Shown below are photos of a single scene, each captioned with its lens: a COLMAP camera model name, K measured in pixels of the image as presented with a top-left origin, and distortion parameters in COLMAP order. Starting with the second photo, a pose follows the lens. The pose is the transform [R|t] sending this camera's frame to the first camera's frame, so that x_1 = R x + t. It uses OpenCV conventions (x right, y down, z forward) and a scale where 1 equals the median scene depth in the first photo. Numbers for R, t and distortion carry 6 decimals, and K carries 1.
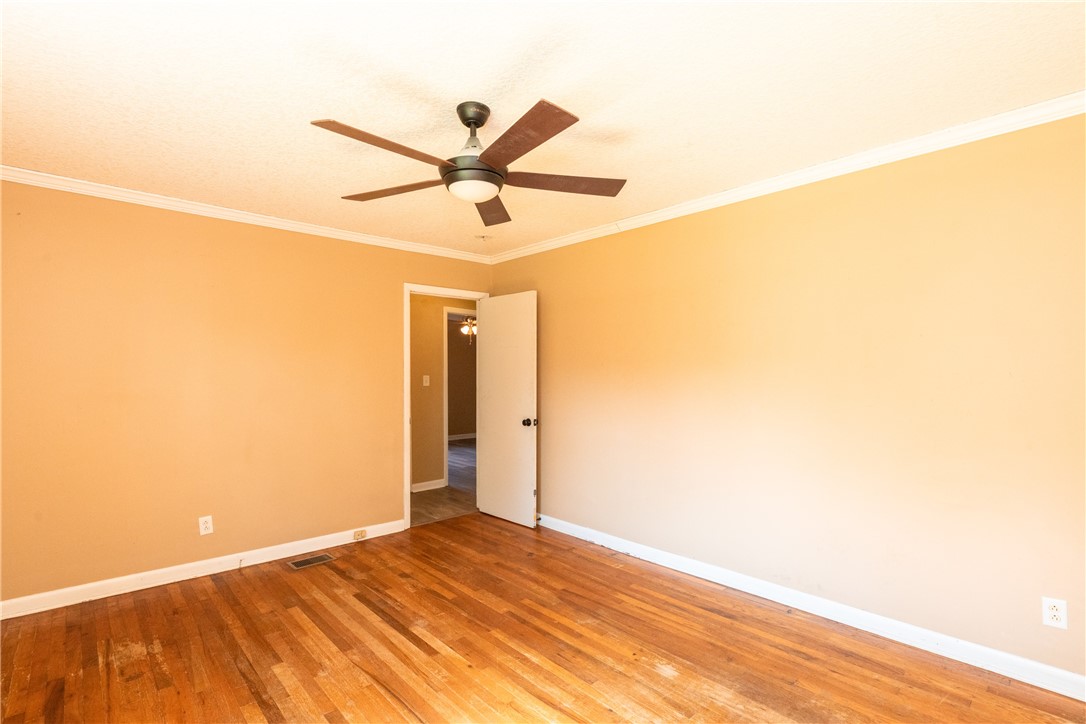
lens RADIAL K [[515.1, 0, 543.3], [0, 515.1, 380.2], [0, 0, 1]] dist [0.001147, -0.000227]
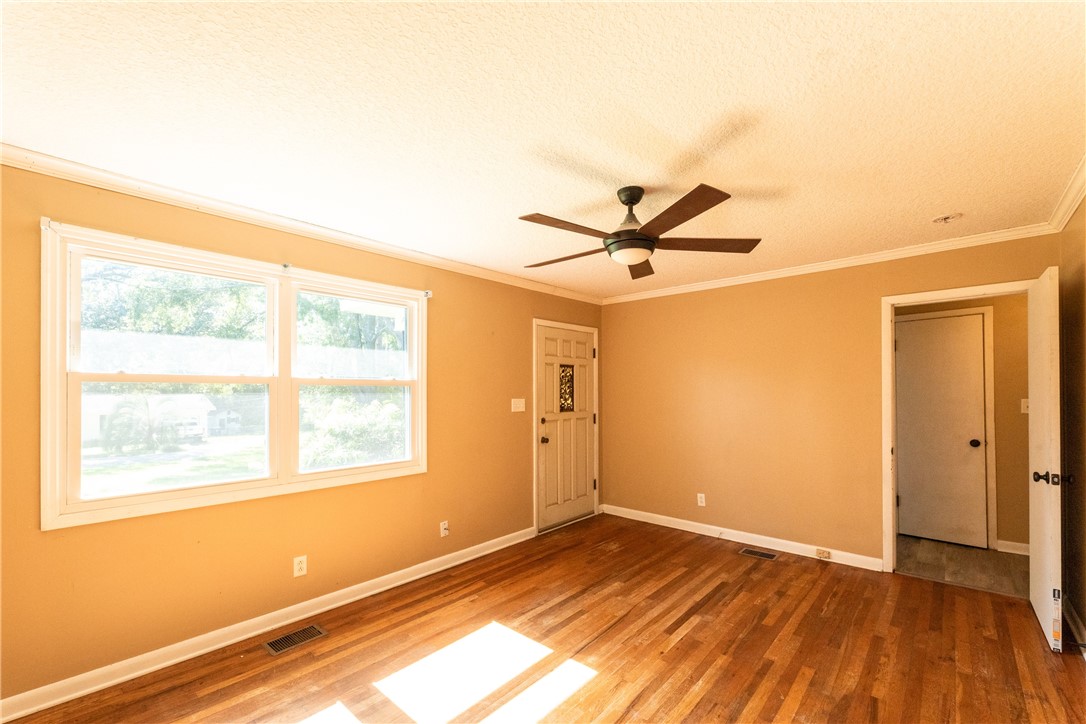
lens RADIAL K [[446.0, 0, 543.0], [0, 446.0, 362.0], [0, 0, 1]] dist [0.001185, 0.000122]
pose [[0.098290, -0.067406, -0.992872, 0.676125], [-0.007062, 0.997631, -0.068428, -0.021096], [0.995133, 0.013737, 0.097581, 0.485181]]
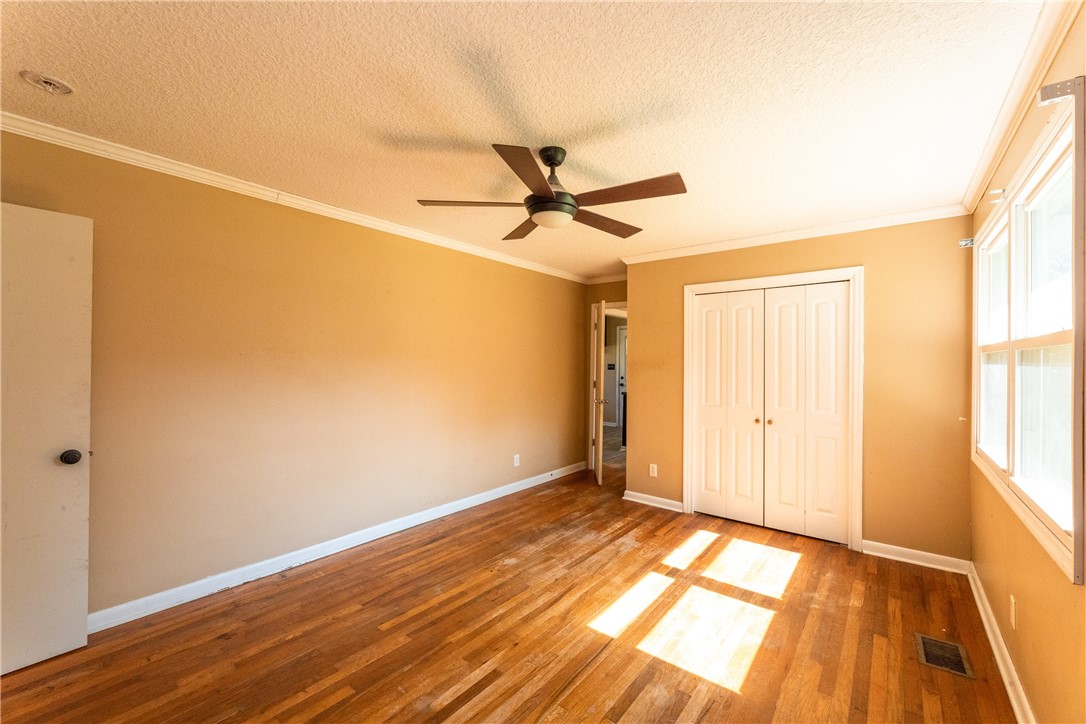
lens RADIAL K [[446.0, 0, 543.0], [0, 446.0, 362.0], [0, 0, 1]] dist [0.001185, 0.000122]
pose [[-0.161754, 0.001286, 0.986830, -0.823906], [0.003867, 0.999992, -0.000669, -0.022023], [-0.986824, 0.003708, -0.161758, 0.846119]]
